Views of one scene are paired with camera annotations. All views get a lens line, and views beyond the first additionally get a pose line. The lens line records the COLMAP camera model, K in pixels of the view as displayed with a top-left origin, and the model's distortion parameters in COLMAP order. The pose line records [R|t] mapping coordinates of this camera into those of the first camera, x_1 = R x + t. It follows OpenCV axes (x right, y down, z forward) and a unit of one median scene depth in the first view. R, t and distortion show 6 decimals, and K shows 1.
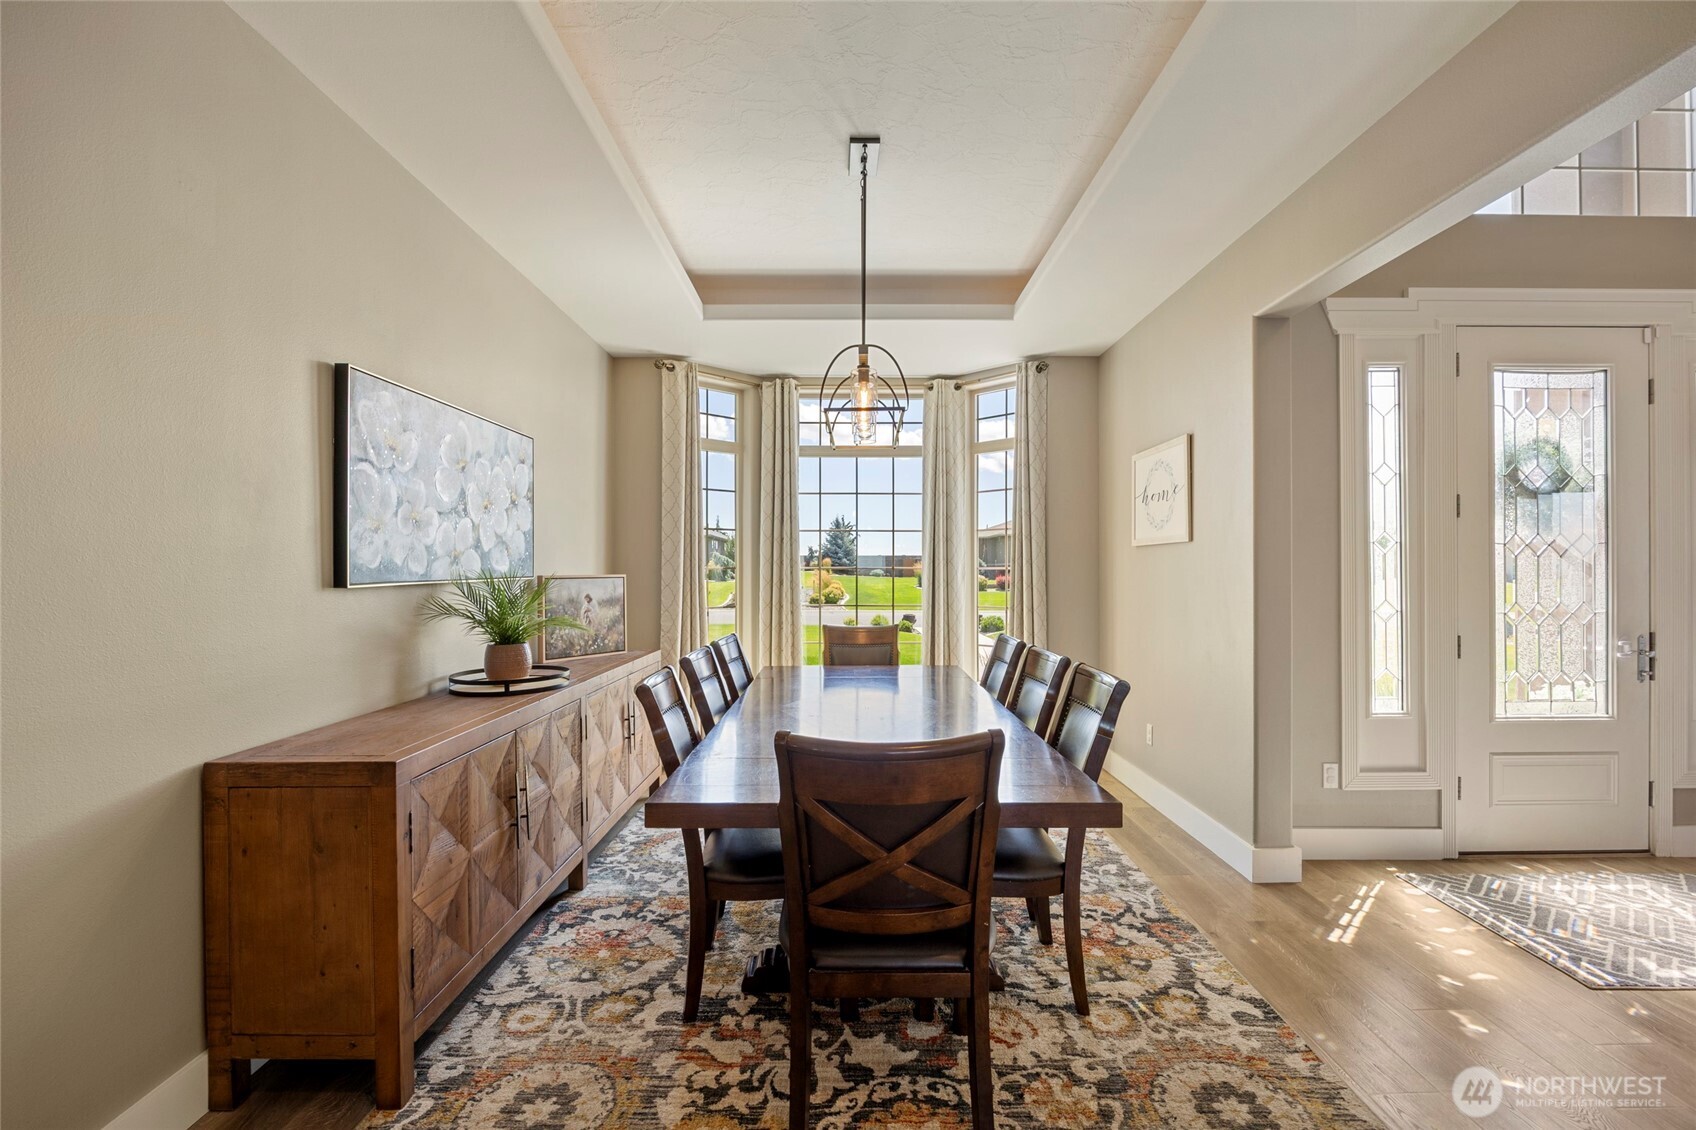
lens RADIAL K [[762.6, 0, 855.1], [0, 762.6, 566.4], [0, 0, 1]] dist [-0.011726, 0.000155]
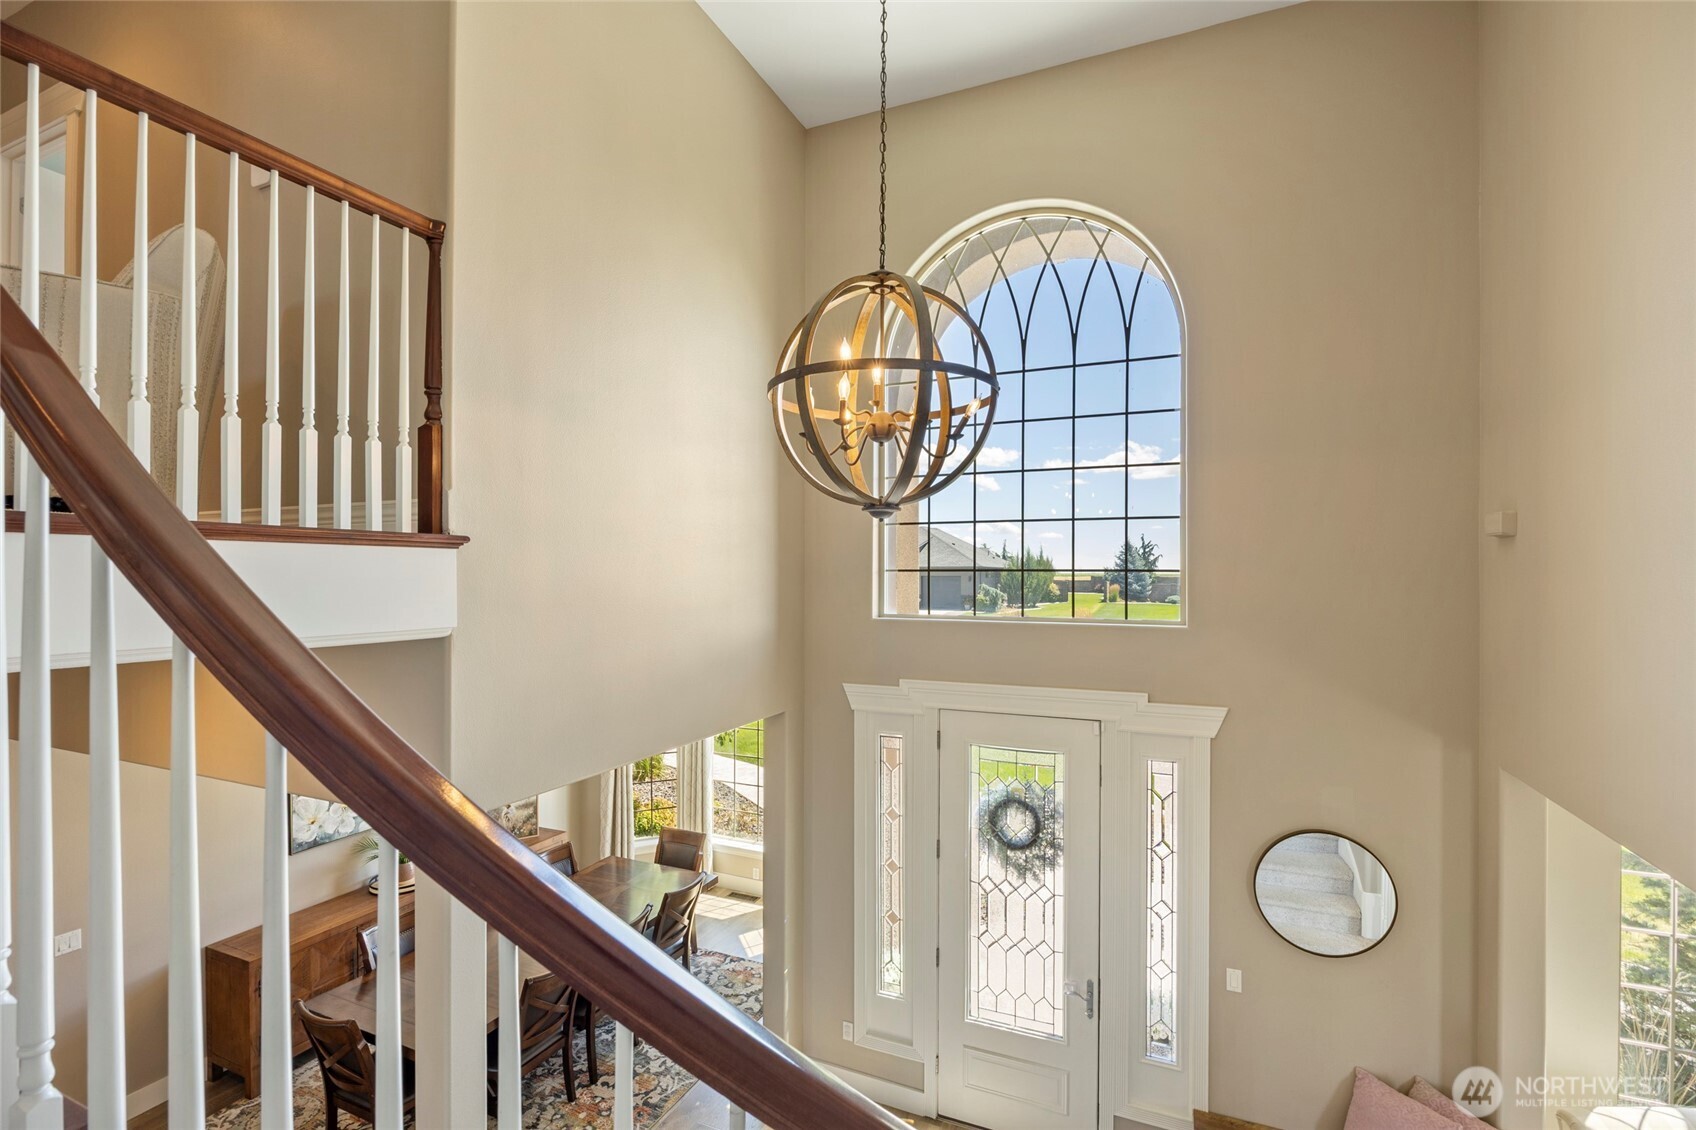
lens RADIAL K [[762.6, 0, 849.3], [0, 762.6, 572.3], [0, 0, 1]] dist [-0.011726, 0.000155]
pose [[0.912856, 0.001707, -0.408279, 1.473841], [-0.002209, 0.999997, -0.000759, -0.684667], [0.408277, 0.001594, 0.912857, -0.315192]]
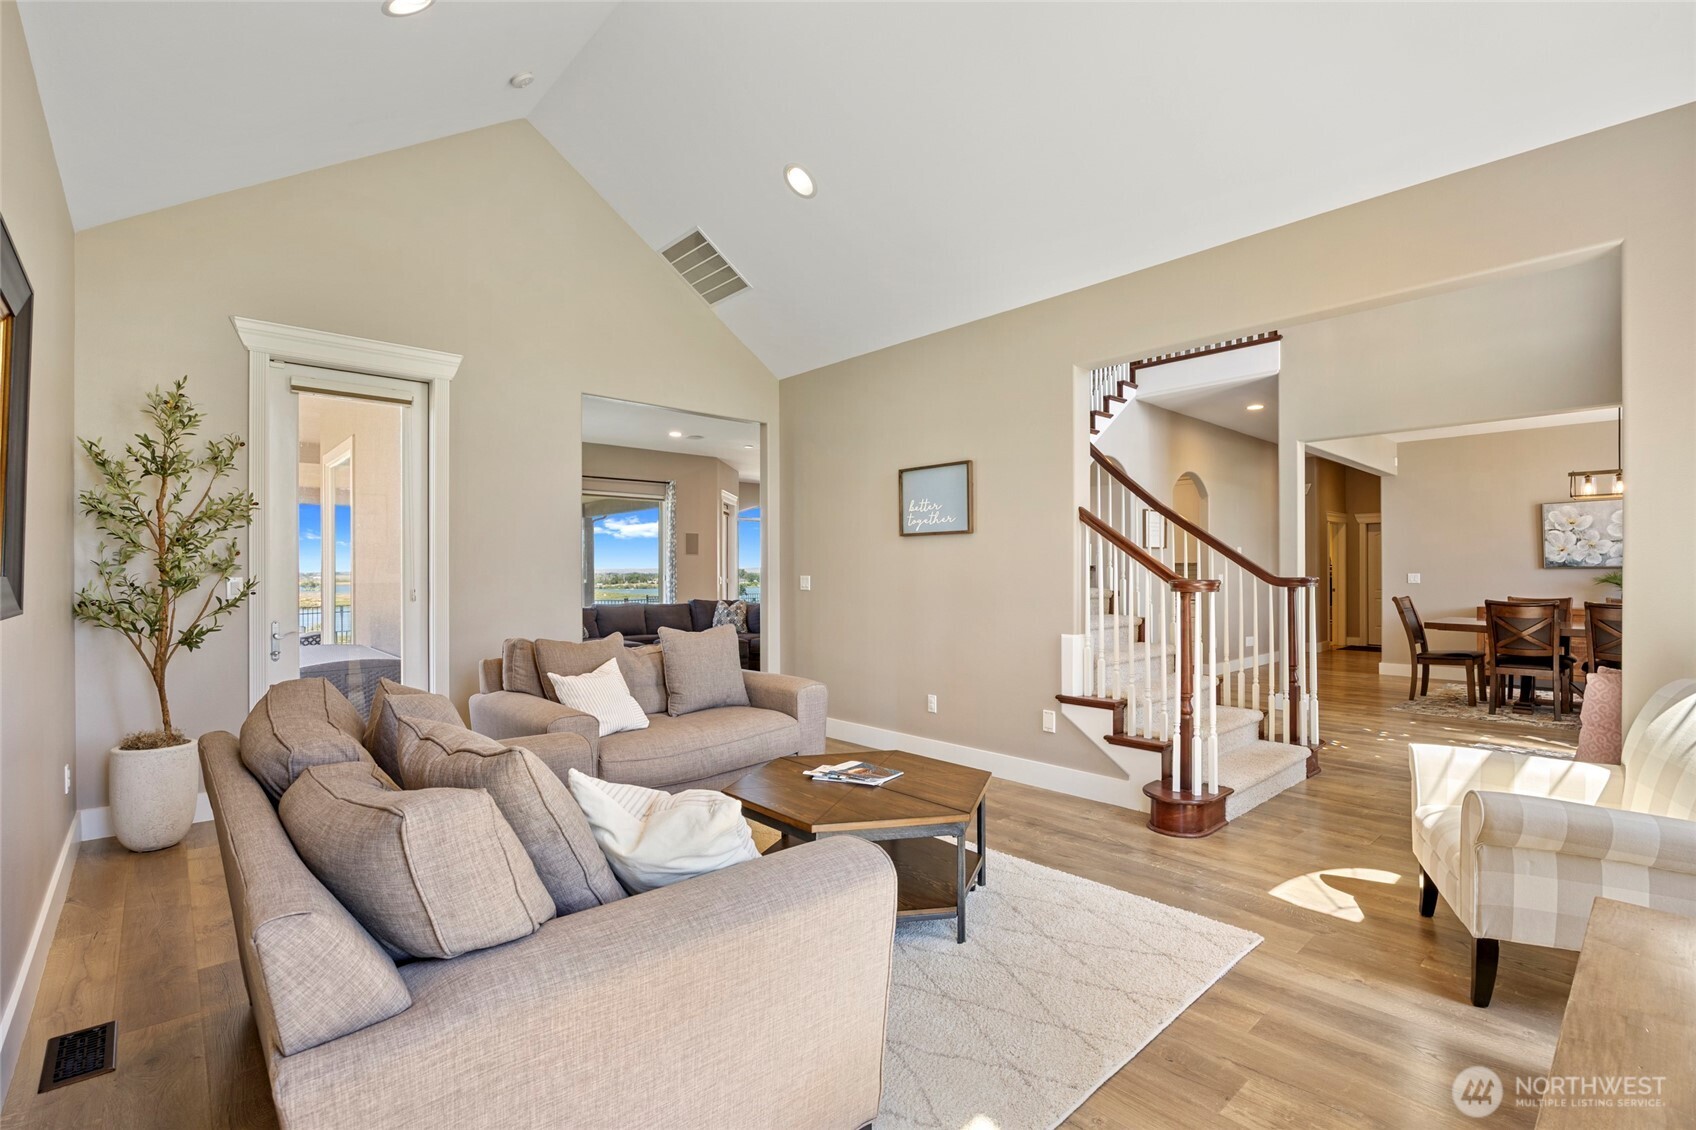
lens RADIAL K [[762.6, 0, 843.4], [0, 762.6, 566.2], [0, 0, 1]] dist [-0.011726, 0.000155]
pose [[-0.746209, -0.000342, -0.665711, 3.359577], [0.005972, 0.999956, -0.007208, 0.020902], [0.665685, -0.009354, -0.746175, 1.211645]]
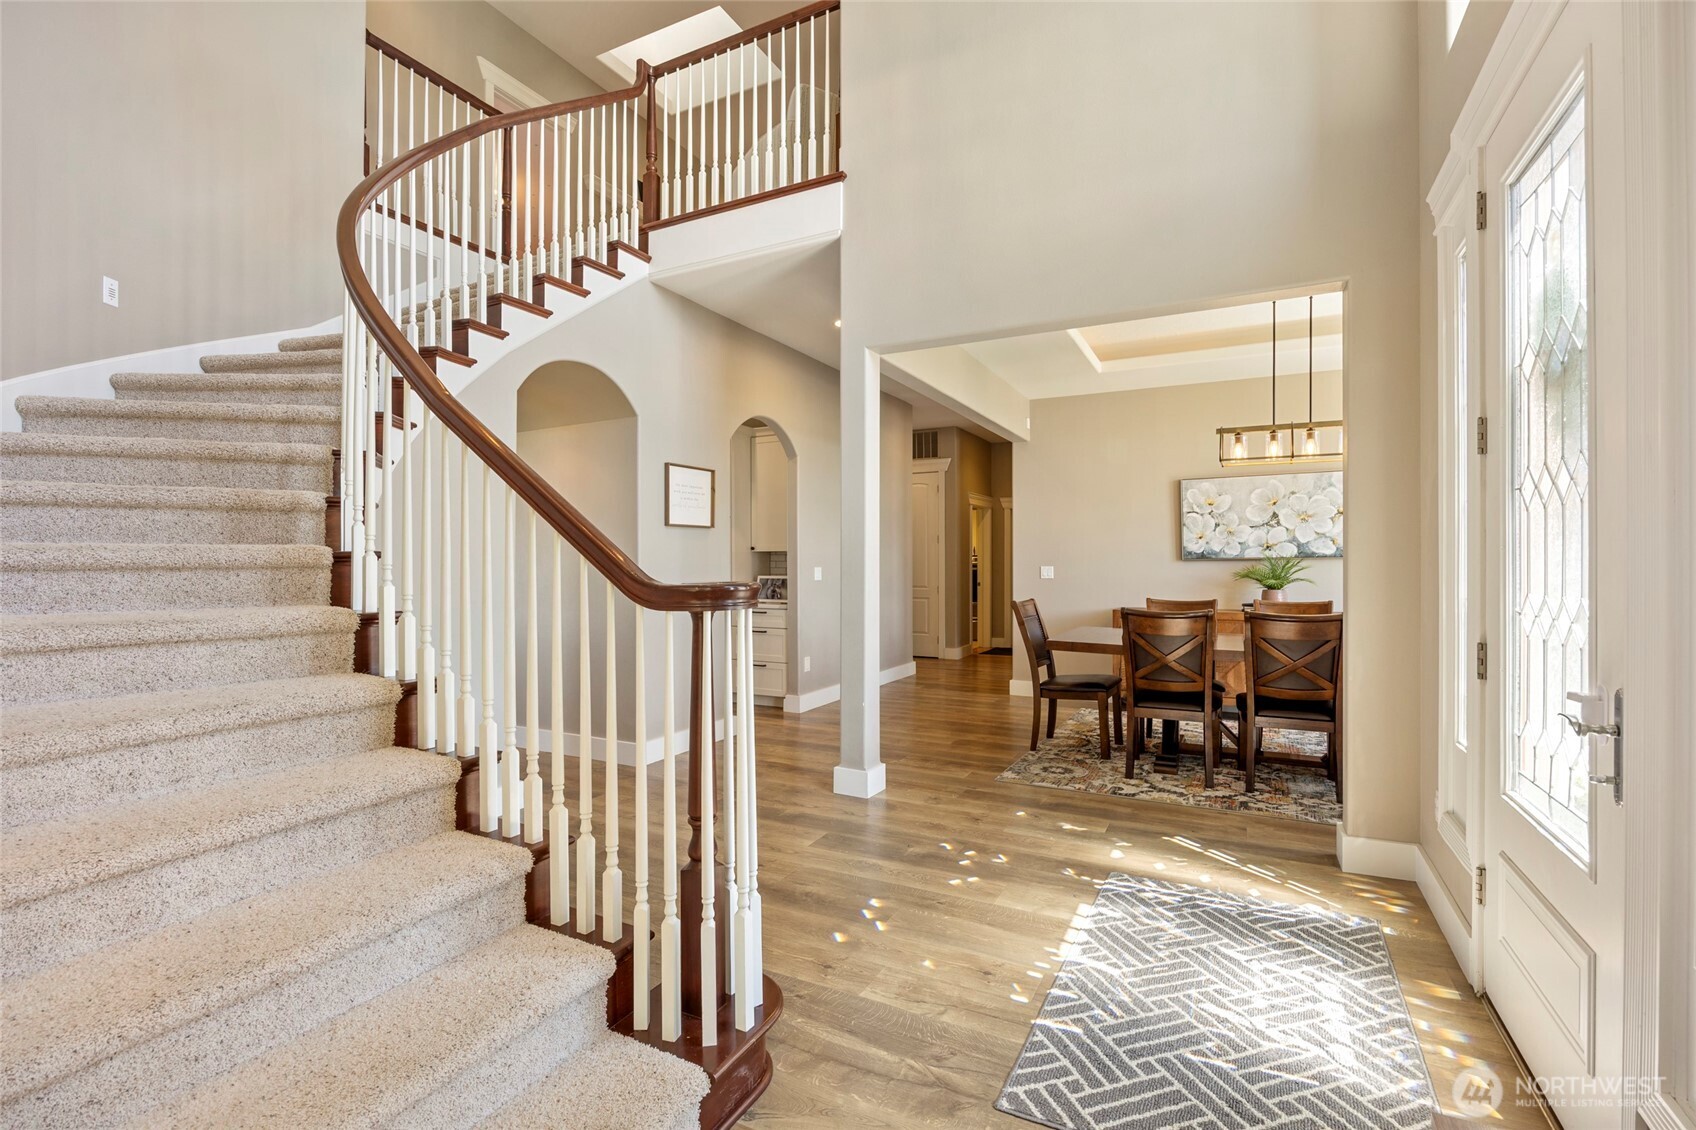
lens RADIAL K [[762.6, 0, 848.4], [0, 762.6, 561.9], [0, 0, 1]] dist [-0.011726, 0.000155]
pose [[-0.465239, 0.004683, -0.885173, 1.978636], [0.005967, 0.999980, 0.002154, 0.018461], [0.885165, -0.004279, -0.465258, 1.020477]]
